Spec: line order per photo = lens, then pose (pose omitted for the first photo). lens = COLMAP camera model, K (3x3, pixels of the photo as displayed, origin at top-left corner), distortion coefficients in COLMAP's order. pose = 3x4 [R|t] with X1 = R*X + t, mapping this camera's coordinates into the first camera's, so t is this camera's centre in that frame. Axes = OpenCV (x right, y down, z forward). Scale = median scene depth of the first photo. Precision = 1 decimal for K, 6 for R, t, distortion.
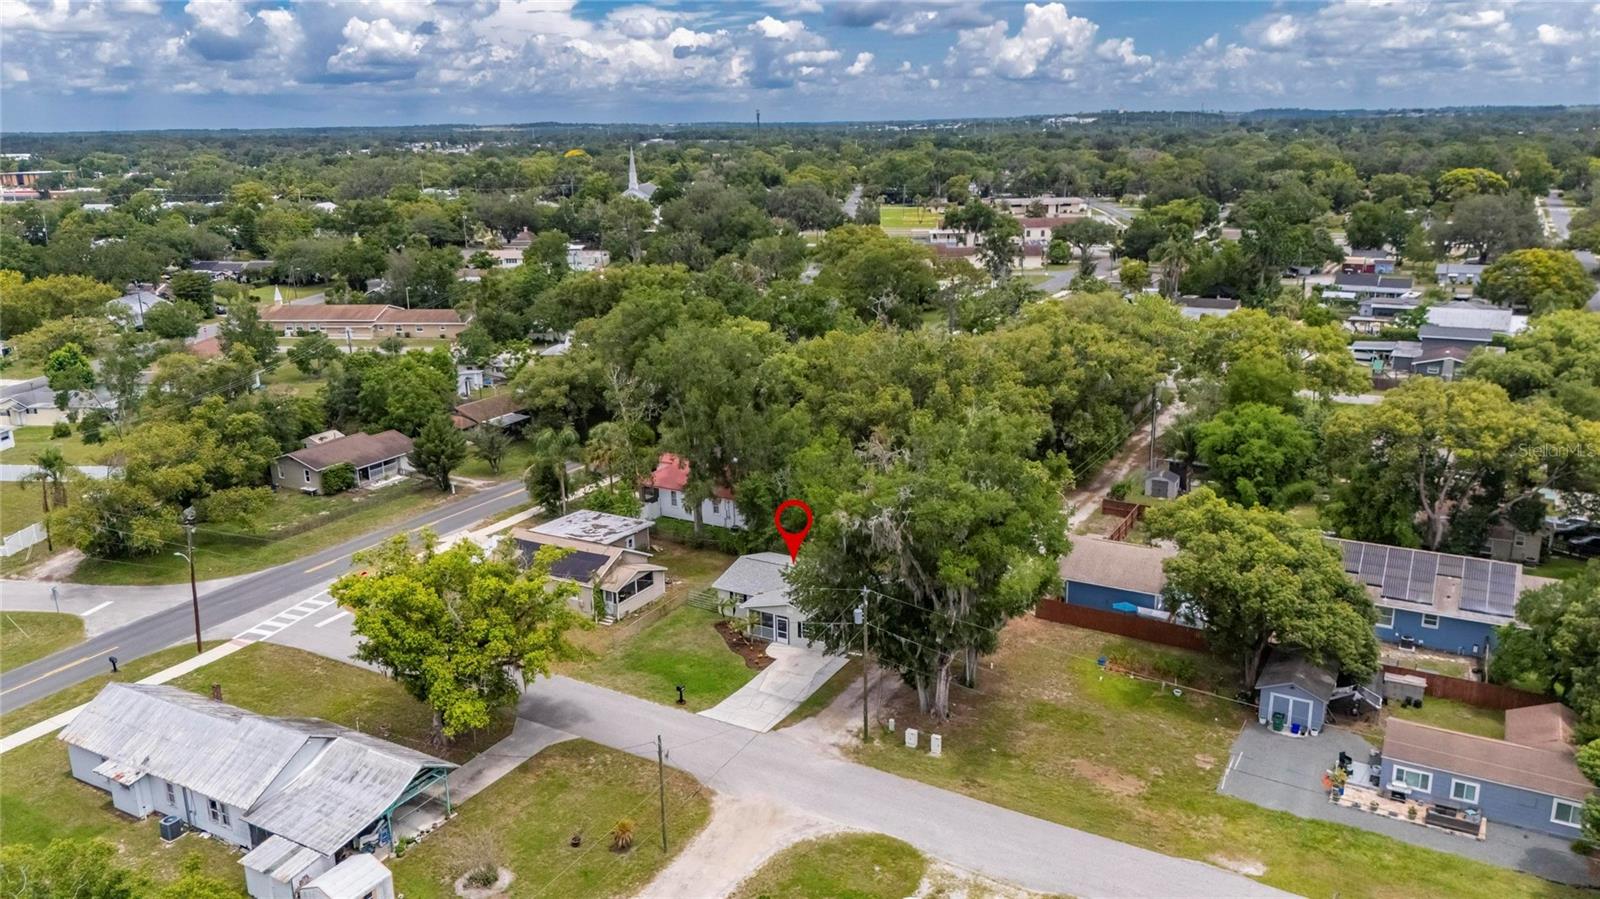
lens RADIAL K [[1181.9, 0, 800.0], [0, 1181.9, 449.5], [0, 0, 1]] dist [0.063018, -0.060278]
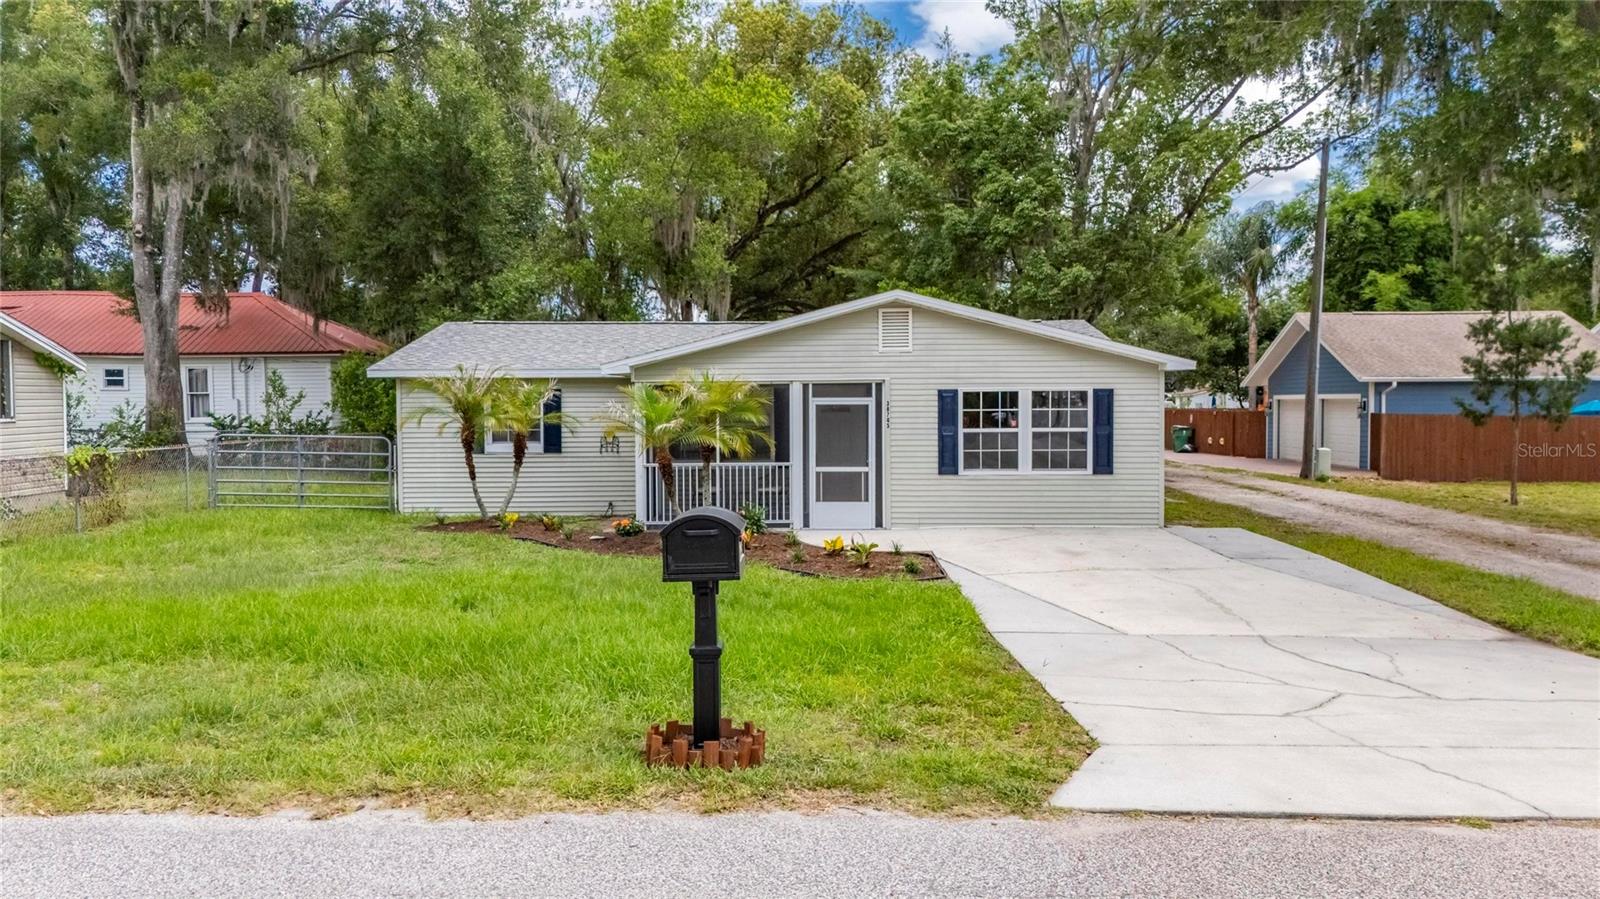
lens RADIAL K [[1181.4, 0, 800.0], [0, 1181.4, 449.5], [0, 0, 1]] dist [0.088020, -0.101563]
pose [[0.862805, -0.001975, 0.505533, -0.113359], [0.121327, 0.971576, -0.203274, 0.177752], [-0.490762, 0.236721, 0.838520, 0.782201]]
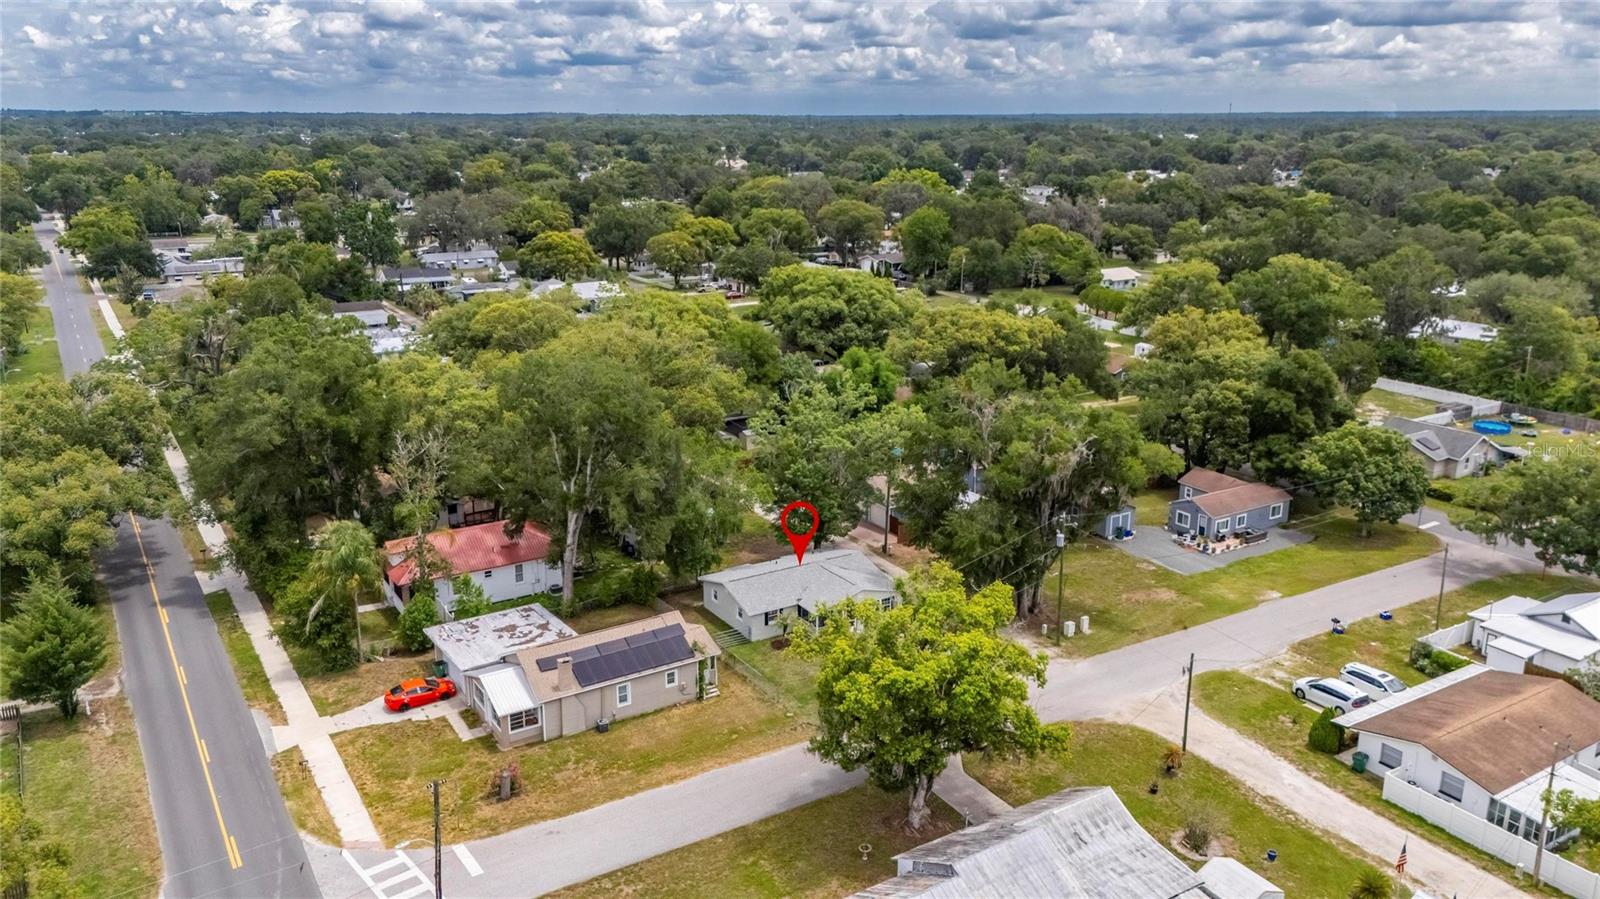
lens RADIAL K [[1183.9, 0, 800.4], [0, 1183.9, 451.6], [0, 0, 1]] dist [0.056672, -0.041570]
pose [[0.471249, -0.225819, 0.852602, -0.808504], [0.228274, 0.964959, 0.129406, -0.117946], [-0.851948, 0.133645, 0.506285, 0.472342]]
